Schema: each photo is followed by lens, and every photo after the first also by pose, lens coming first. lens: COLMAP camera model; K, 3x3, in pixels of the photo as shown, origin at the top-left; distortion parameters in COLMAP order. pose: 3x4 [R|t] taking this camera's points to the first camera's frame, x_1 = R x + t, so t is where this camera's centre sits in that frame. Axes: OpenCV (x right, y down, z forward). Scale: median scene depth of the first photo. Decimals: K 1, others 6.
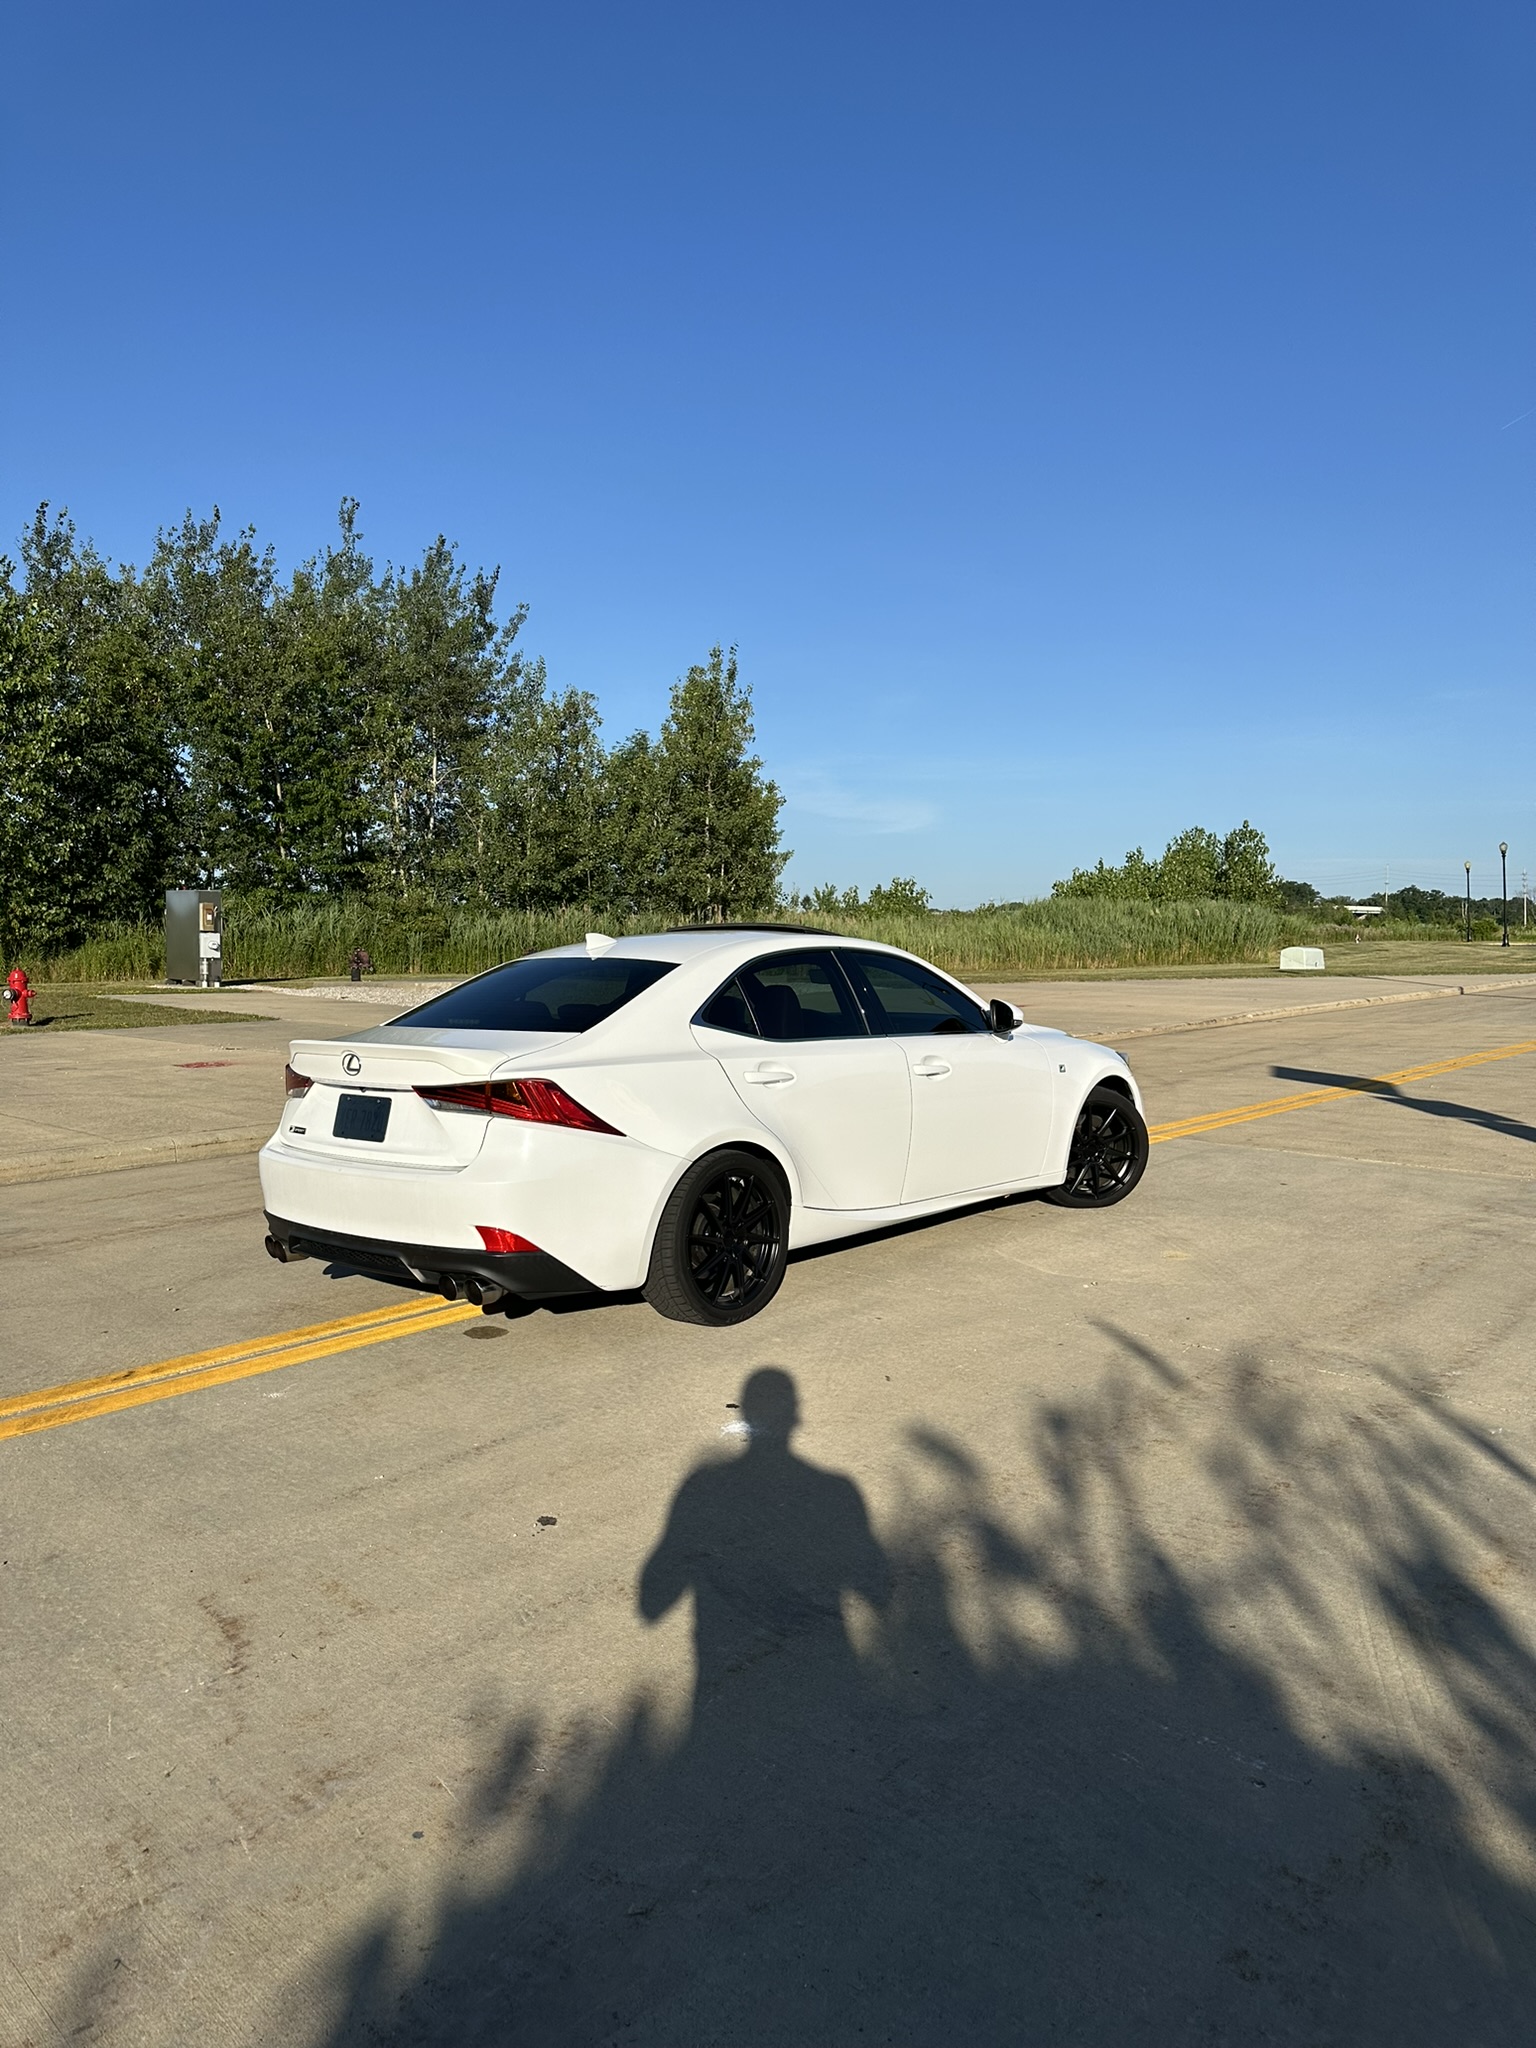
lens RADIAL K [[1449.3, 0, 757.0], [0, 1449.3, 1063.5], [0, 0, 1]] dist [0.017294, -0.050954]
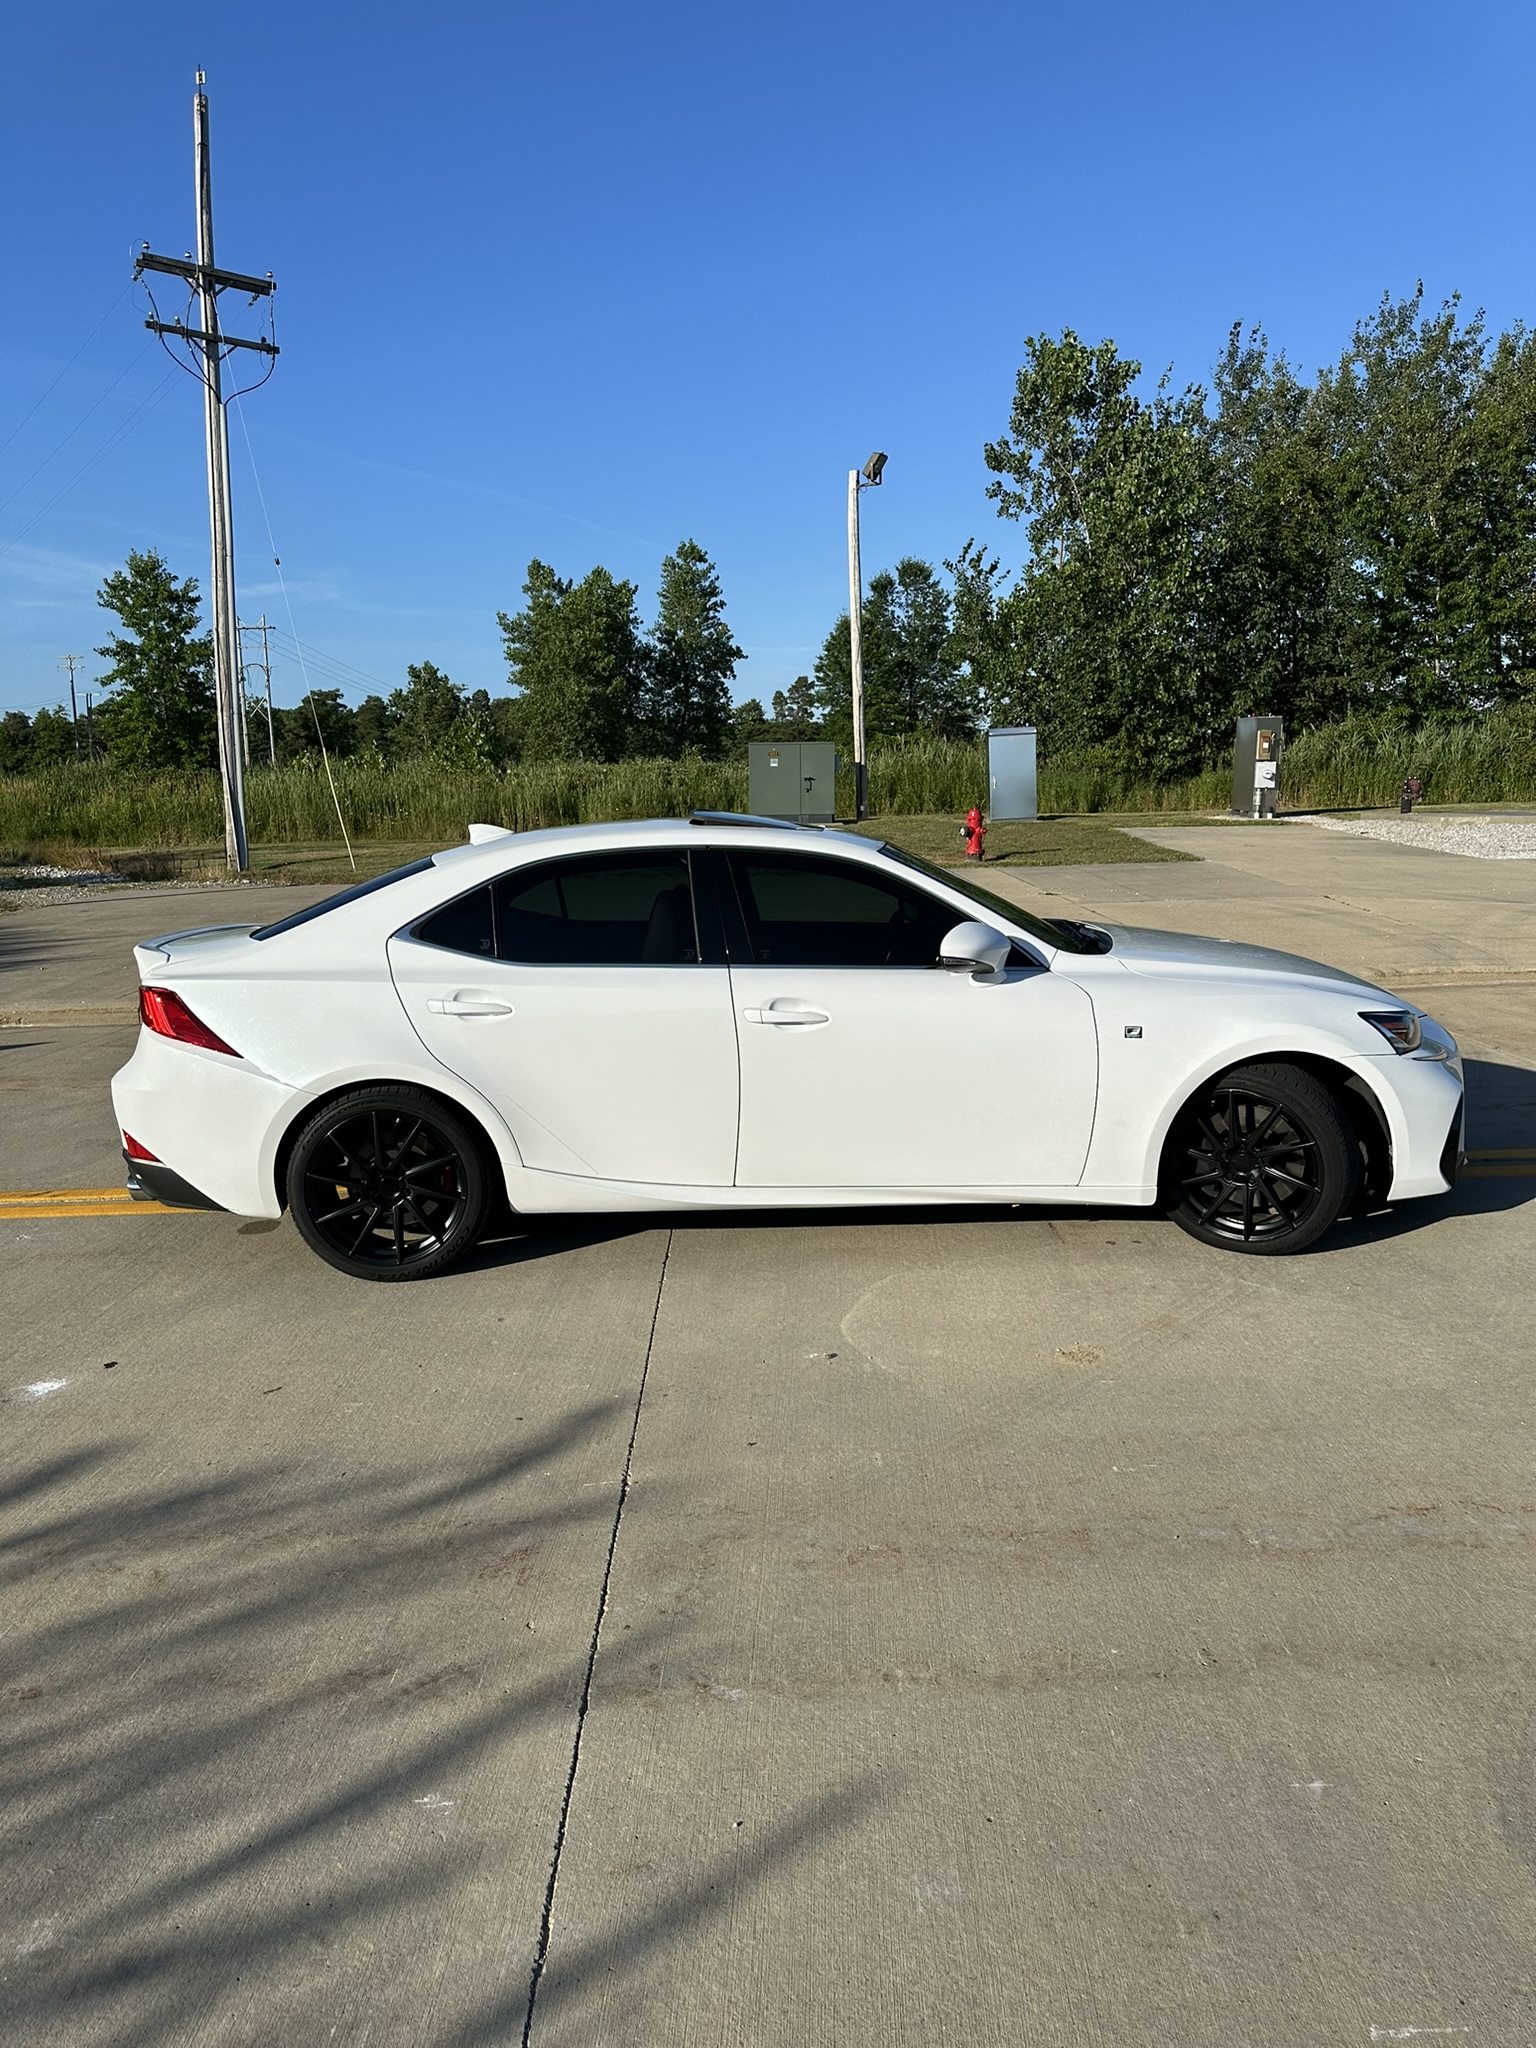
lens RADIAL K [[1454.4, 0, 768.0], [0, 1454.4, 1024.0], [0, 0, 1]] dist [0.011256, -0.036657]
pose [[0.651658, 0.112830, -0.750075, 0.124750], [-0.037957, 0.992486, 0.116319, -0.014264], [0.757563, -0.047329, 0.651044, 0.095539]]
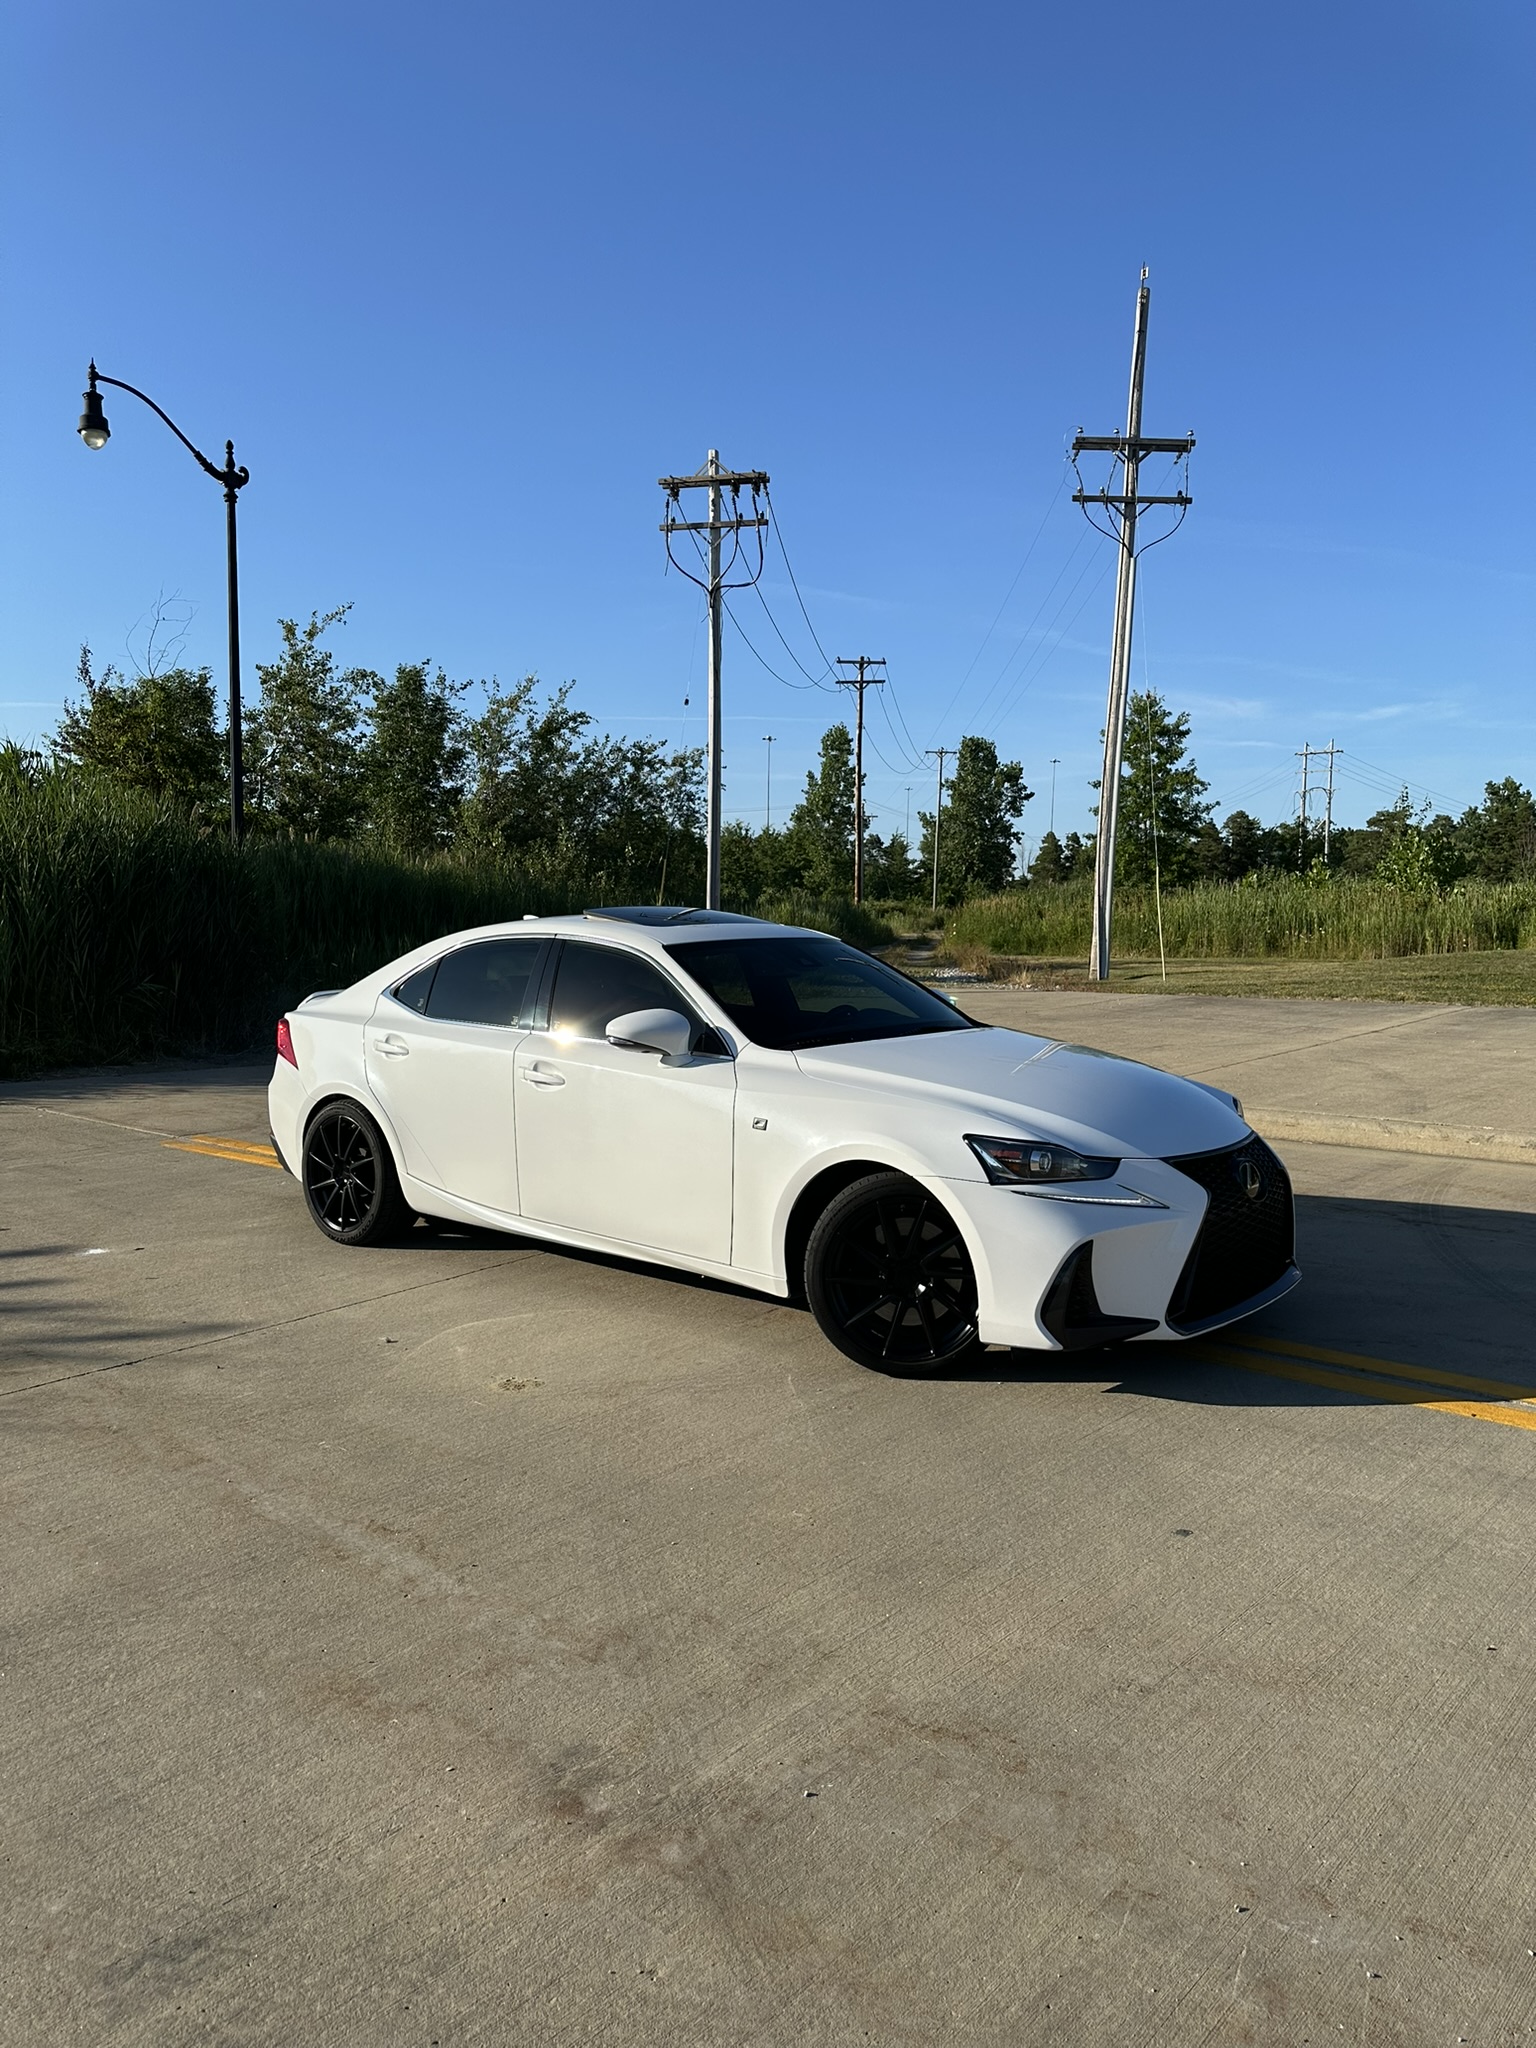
lens RADIAL K [[1432.9, 0, 768.5], [0, 1432.9, 1069.0], [0, 0, 1]] dist [0.006475, -0.103251]
pose [[-0.028471, 0.105856, -0.993974, 0.187975], [-0.066261, 0.991990, 0.107543, -0.019811], [0.997396, 0.068924, -0.021229, 0.223123]]
